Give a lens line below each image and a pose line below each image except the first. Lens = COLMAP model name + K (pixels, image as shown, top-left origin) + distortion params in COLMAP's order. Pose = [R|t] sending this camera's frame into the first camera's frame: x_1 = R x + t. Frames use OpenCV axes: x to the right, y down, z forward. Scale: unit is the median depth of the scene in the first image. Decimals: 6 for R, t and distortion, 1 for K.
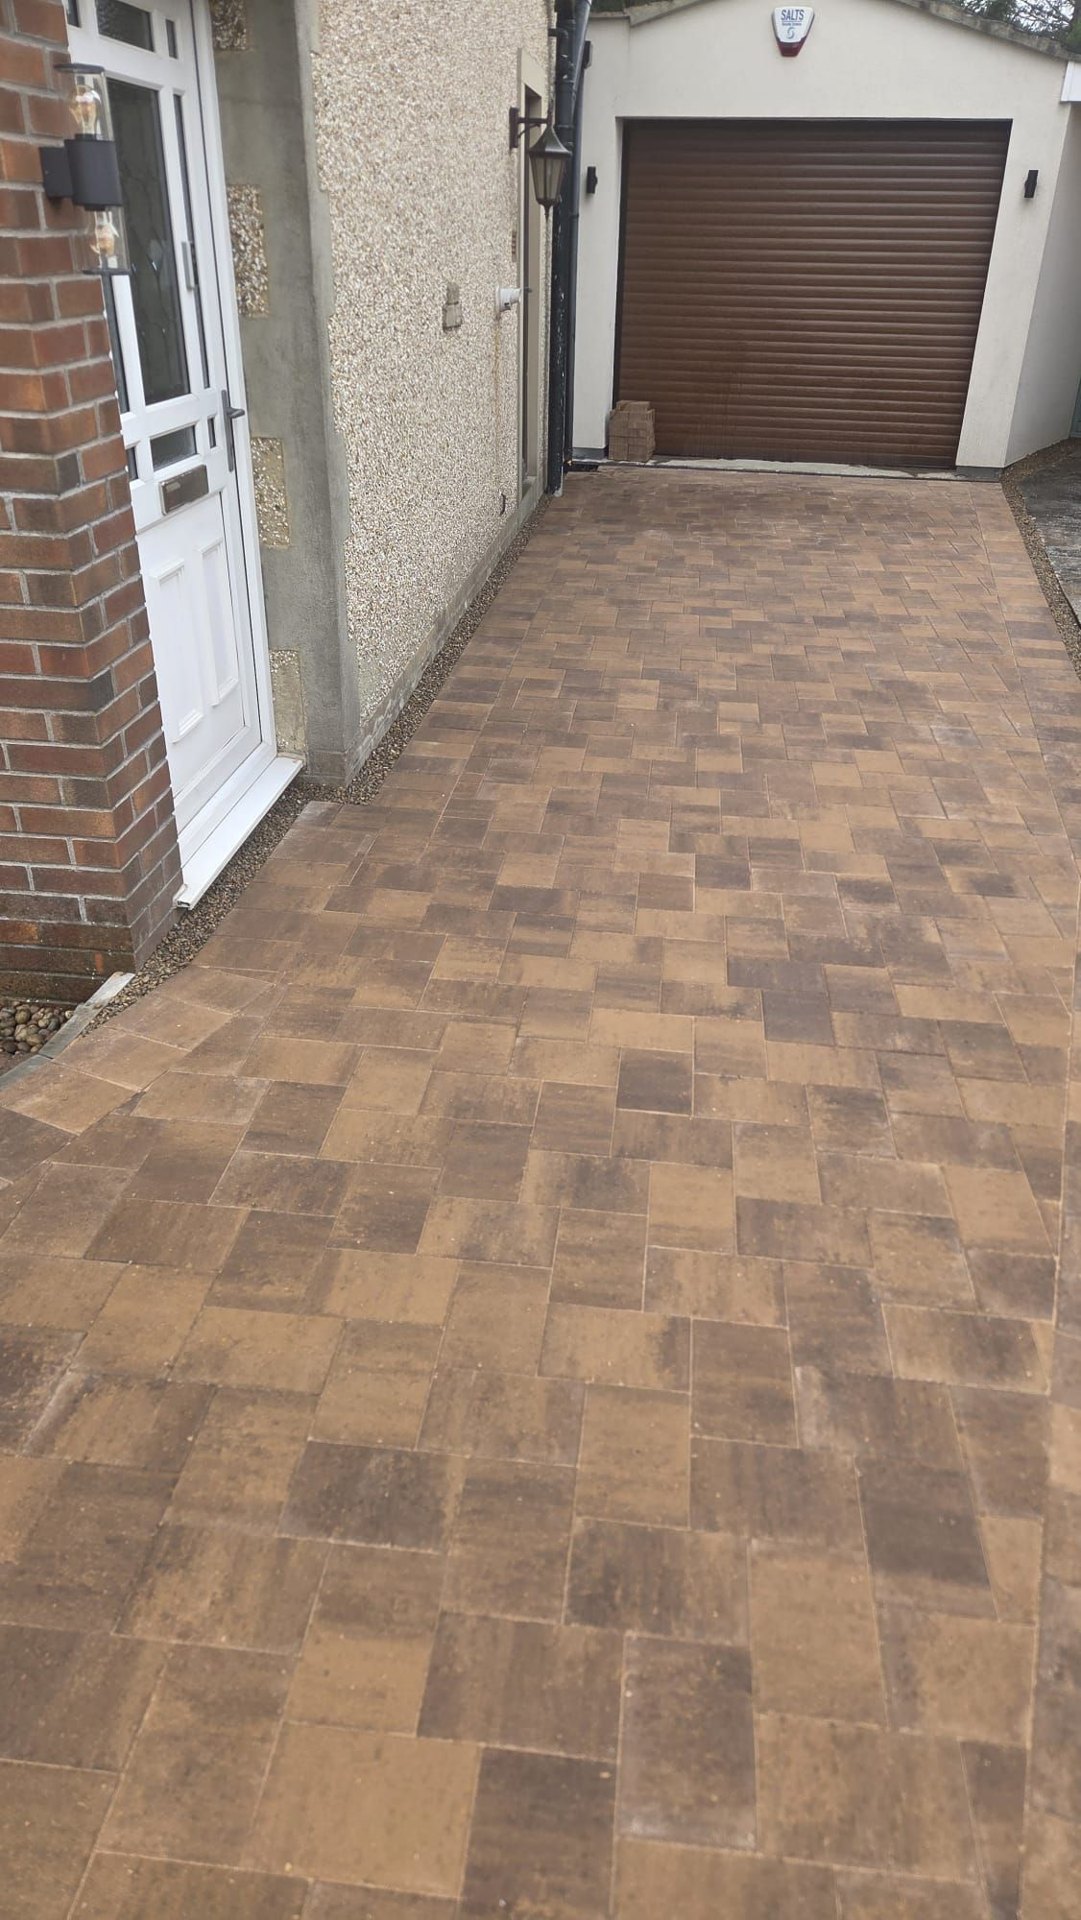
lens RADIAL K [[1290.1, 0, 543.2], [0, 1290.1, 959.3], [0, 0, 1]] dist [0.005185, -0.000198]
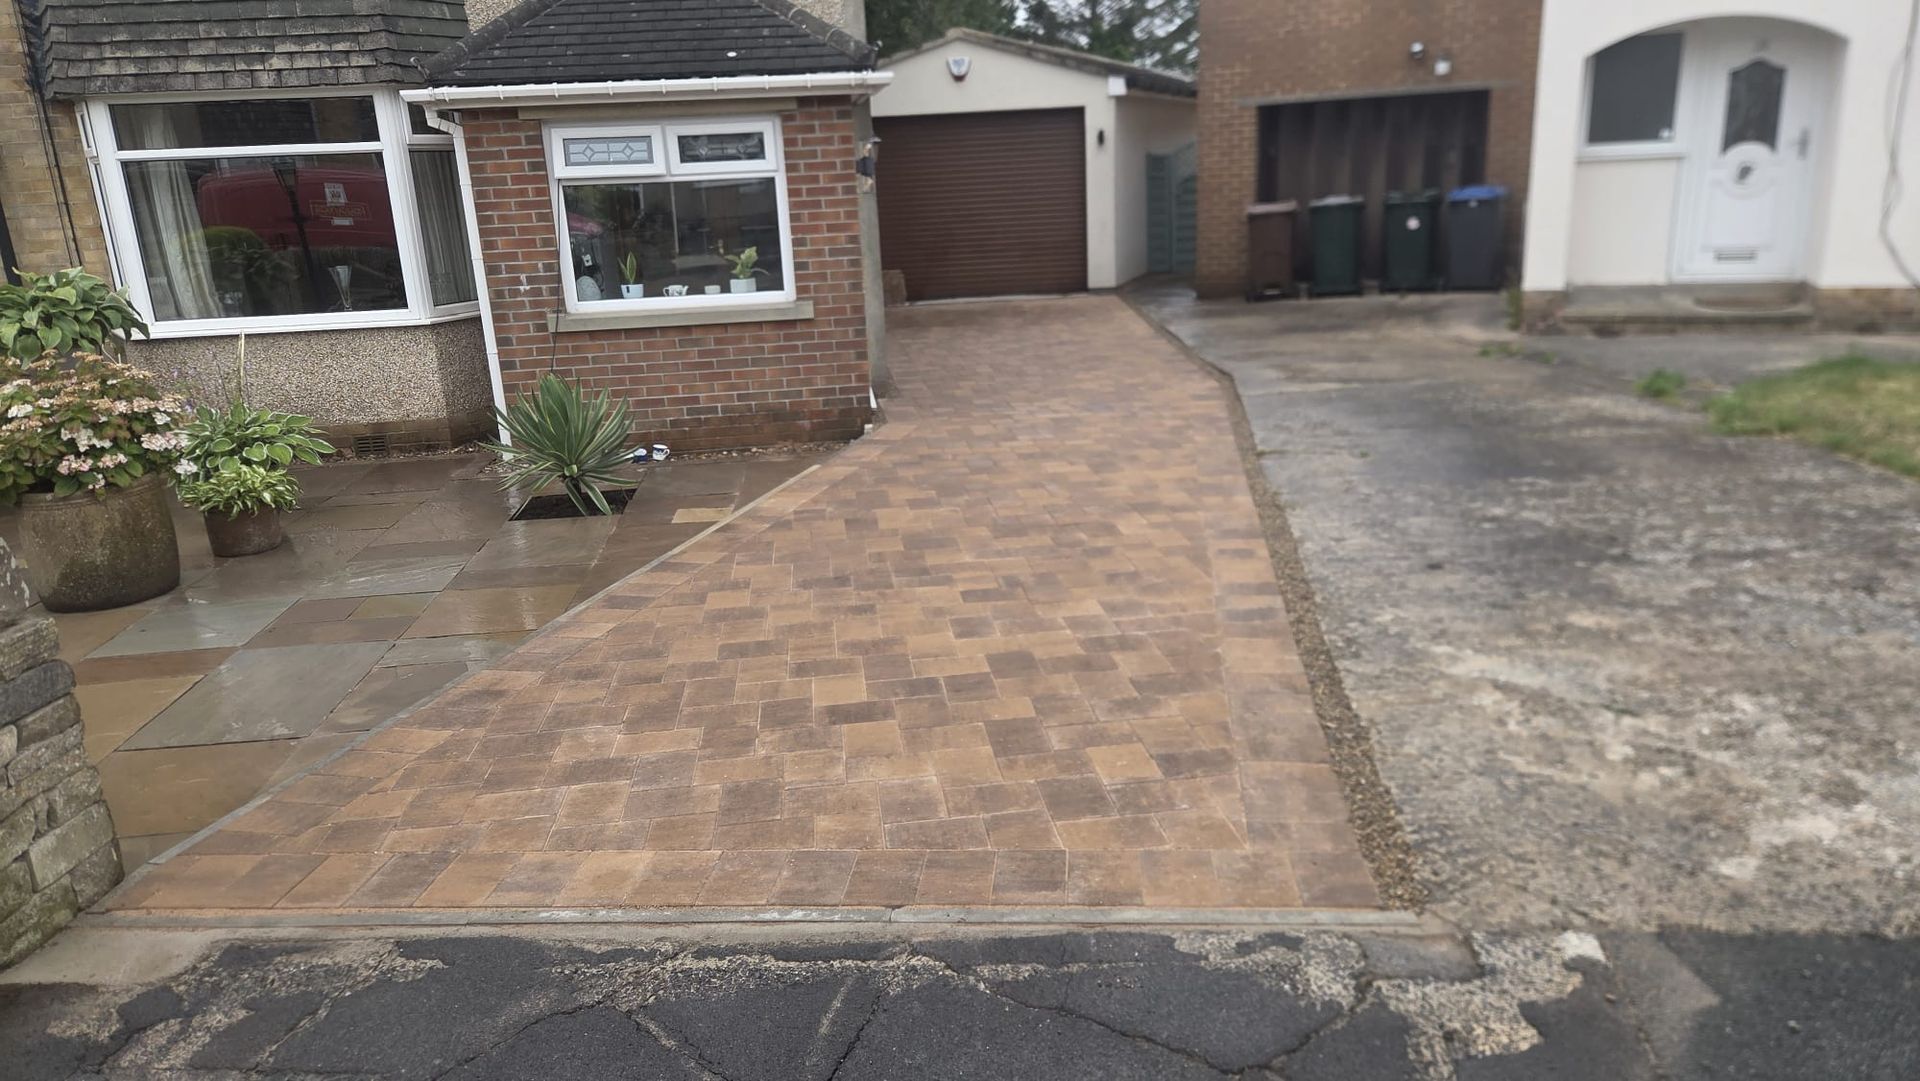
lens RADIAL K [[1290.1, 0, 957.1], [0, 1290.1, 542.8], [0, 0, 1]] dist [0.005185, -0.000198]
pose [[0.972952, -0.119366, 0.197779, -0.241182], [0.161982, 0.962933, -0.215690, 0.298611], [-0.164702, 0.241892, 0.956222, -0.548663]]
